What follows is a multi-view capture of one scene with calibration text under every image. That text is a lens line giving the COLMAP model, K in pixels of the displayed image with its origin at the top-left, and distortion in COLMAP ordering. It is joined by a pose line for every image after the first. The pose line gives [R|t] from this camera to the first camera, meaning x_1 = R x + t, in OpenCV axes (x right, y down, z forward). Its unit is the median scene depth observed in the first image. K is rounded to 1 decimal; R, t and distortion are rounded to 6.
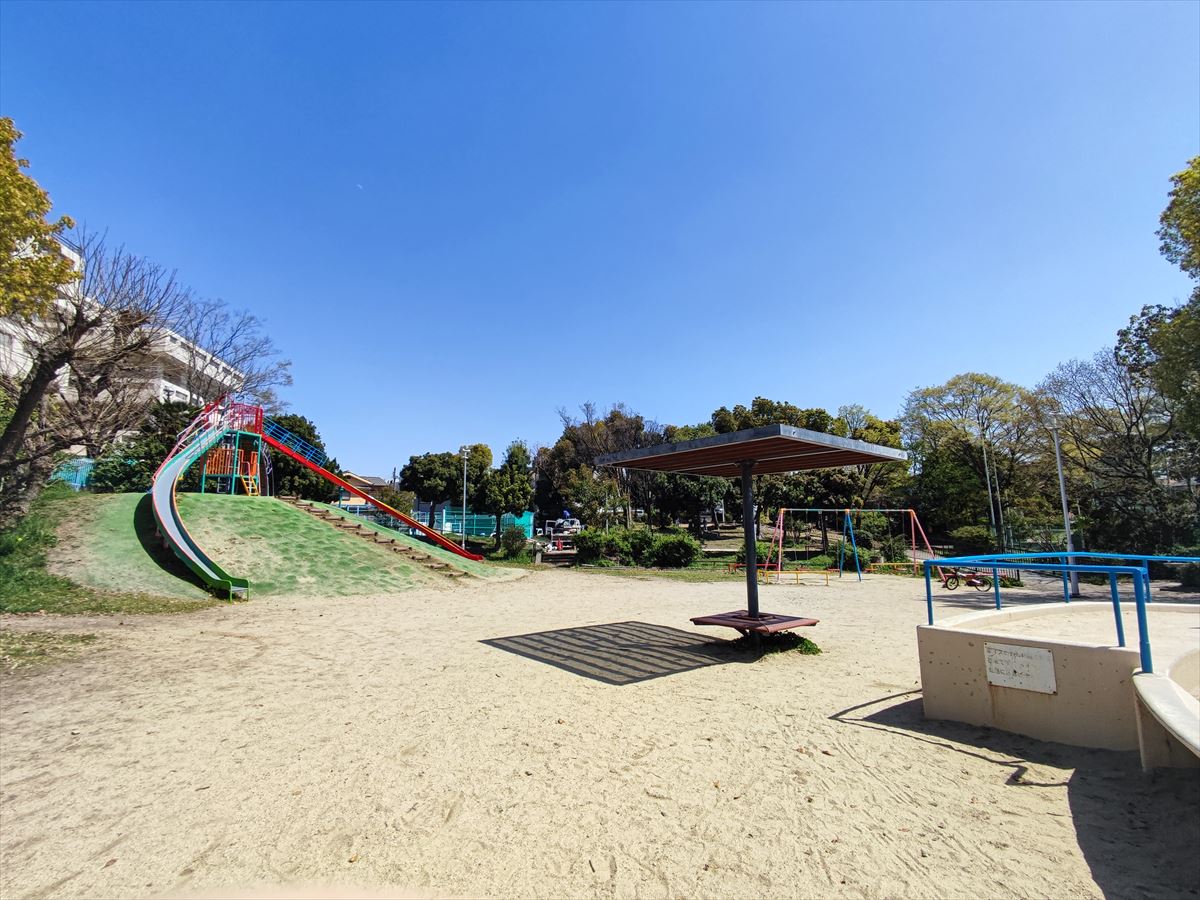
lens RADIAL K [[553.6, 0, 587.8], [0, 553.6, 448.4], [0, 0, 1]] dist [0.000456, 0.008587]
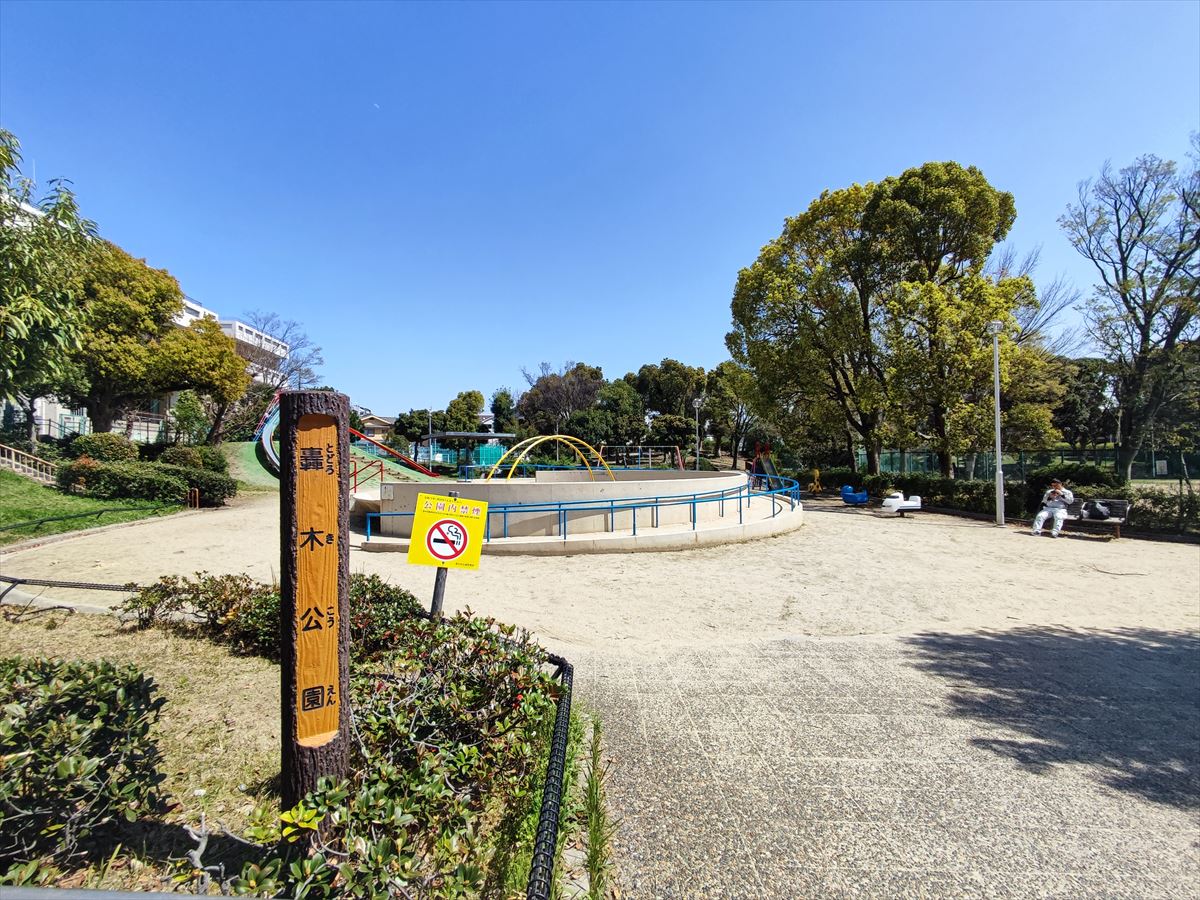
lens RADIAL K [[553.6, 0, 587.8], [0, 553.6, 448.4], [0, 0, 1]] dist [0.000456, 0.008587]
pose [[0.998340, -0.007137, -0.057143, 0.229451], [0.014450, 0.991591, 0.128600, -0.061277], [0.055745, -0.129213, 0.990049, -0.410053]]
